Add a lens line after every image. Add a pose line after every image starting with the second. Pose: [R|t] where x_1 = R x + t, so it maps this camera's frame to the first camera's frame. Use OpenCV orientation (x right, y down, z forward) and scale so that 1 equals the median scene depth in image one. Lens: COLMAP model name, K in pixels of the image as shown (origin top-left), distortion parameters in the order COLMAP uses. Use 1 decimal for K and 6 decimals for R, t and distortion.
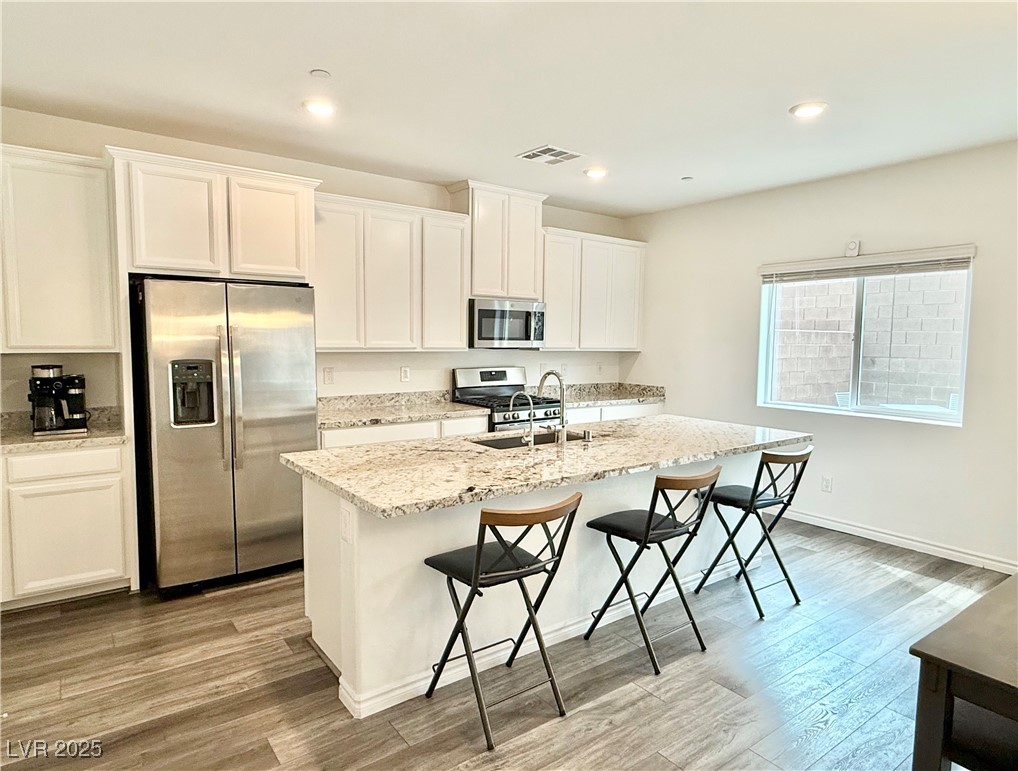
lens RADIAL K [[601.7, 0, 508.5], [0, 601.7, 387.8], [0, 0, 1]] dist [0.002052, -0.000159]
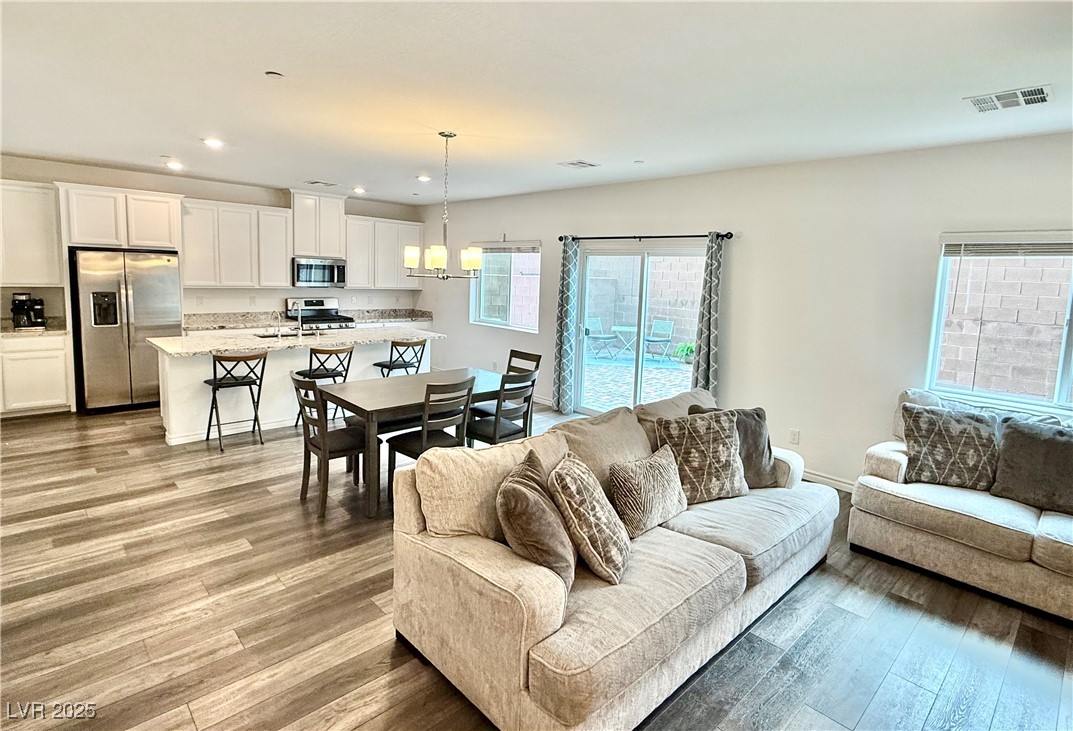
lens RADIAL K [[545.0, 0, 529.8], [0, 545.0, 331.7], [0, 0, 1]] dist [-0.002584, -0.000589]
pose [[0.992776, 0.011825, 0.119395, 0.604728], [-0.015329, 0.999477, 0.028469, 0.010817], [-0.118996, -0.030094, 0.992439, -0.871793]]
